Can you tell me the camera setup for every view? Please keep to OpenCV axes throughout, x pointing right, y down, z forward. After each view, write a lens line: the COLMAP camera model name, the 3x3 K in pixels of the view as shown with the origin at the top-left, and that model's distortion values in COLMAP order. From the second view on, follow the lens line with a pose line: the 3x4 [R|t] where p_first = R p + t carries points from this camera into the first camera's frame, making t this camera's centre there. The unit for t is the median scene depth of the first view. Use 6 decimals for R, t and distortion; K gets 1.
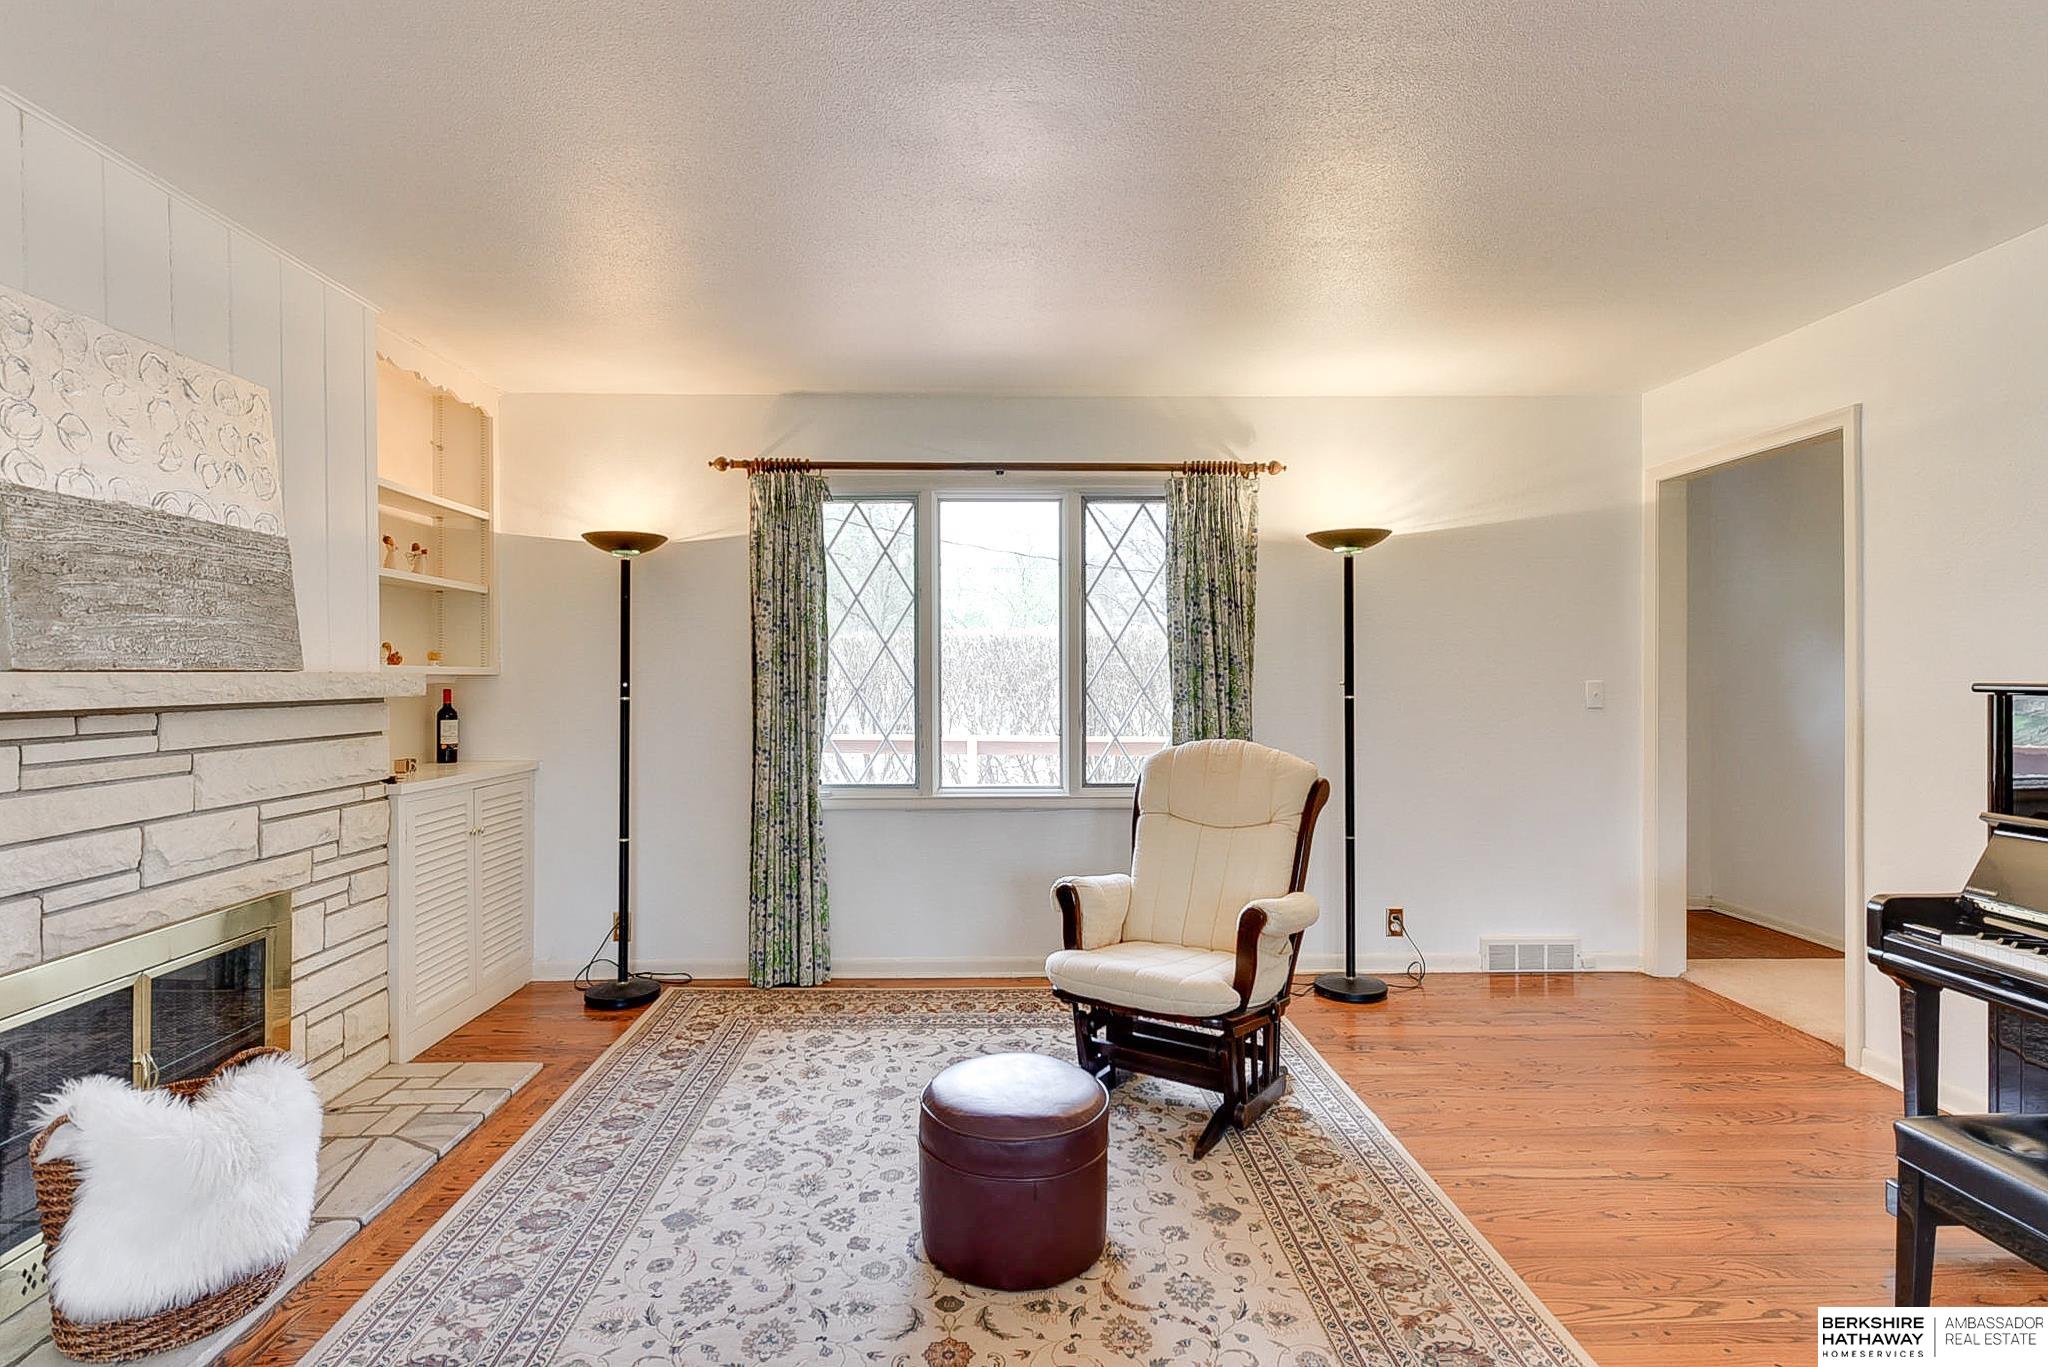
lens RADIAL K [[993.8, 0, 1020.5], [0, 993.8, 678.0], [0, 0, 1]] dist [0.005634, -0.001827]
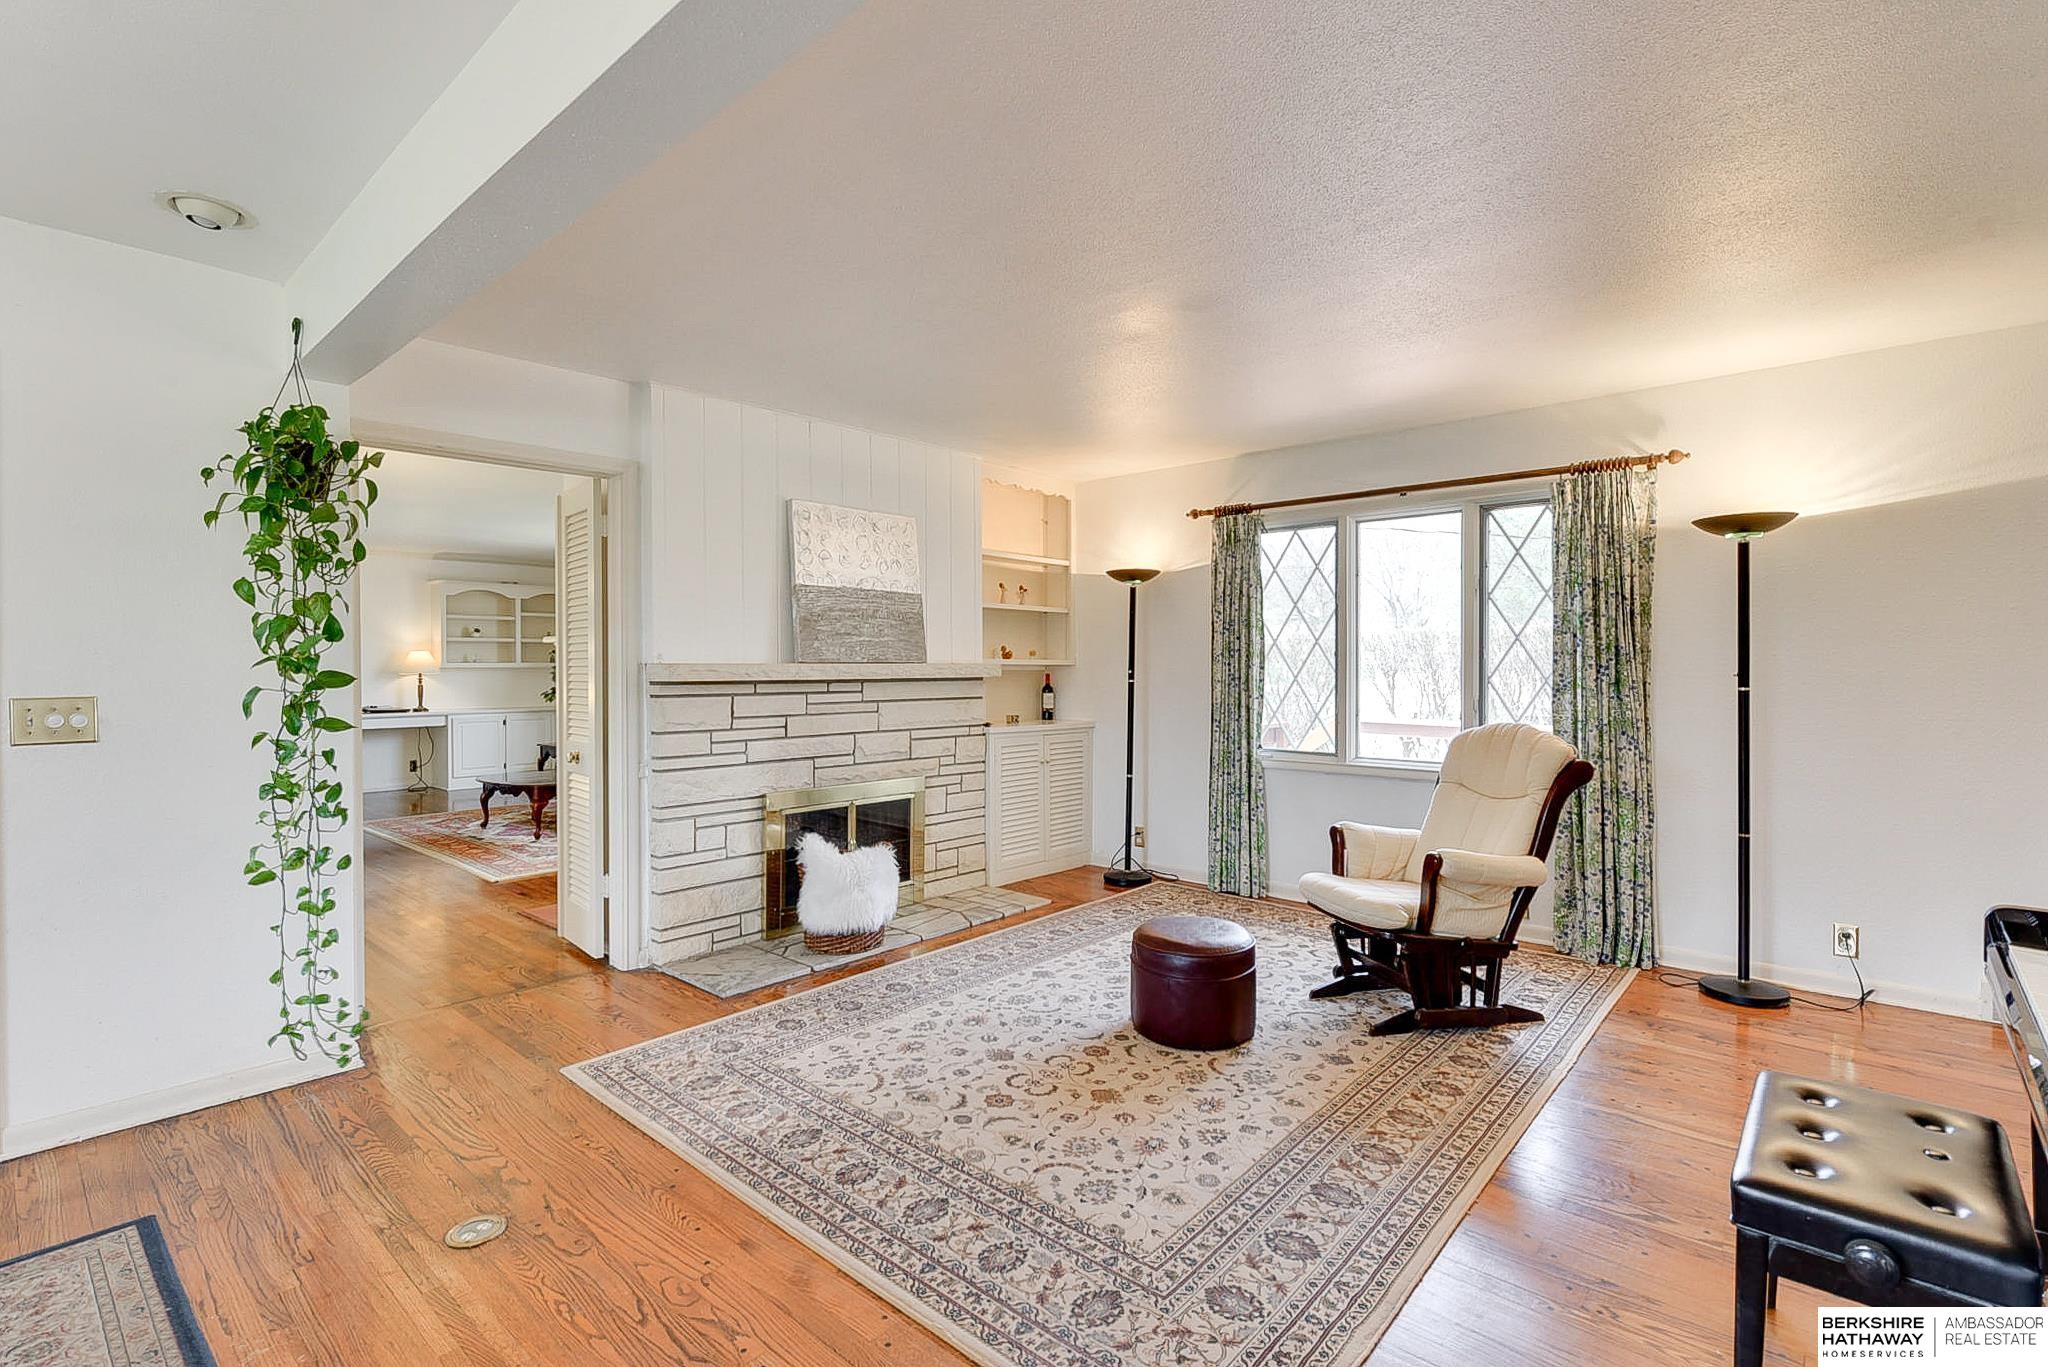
lens RADIAL K [[941.9, 0, 1019.6], [0, 941.9, 676.8], [0, 0, 1]] dist [0.002669, -0.001704]
pose [[0.730272, 0.009382, -0.683092, 0.437874], [-0.003555, 0.999944, 0.009933, 0.001053], [0.683148, -0.004825, 0.730264, -0.138932]]
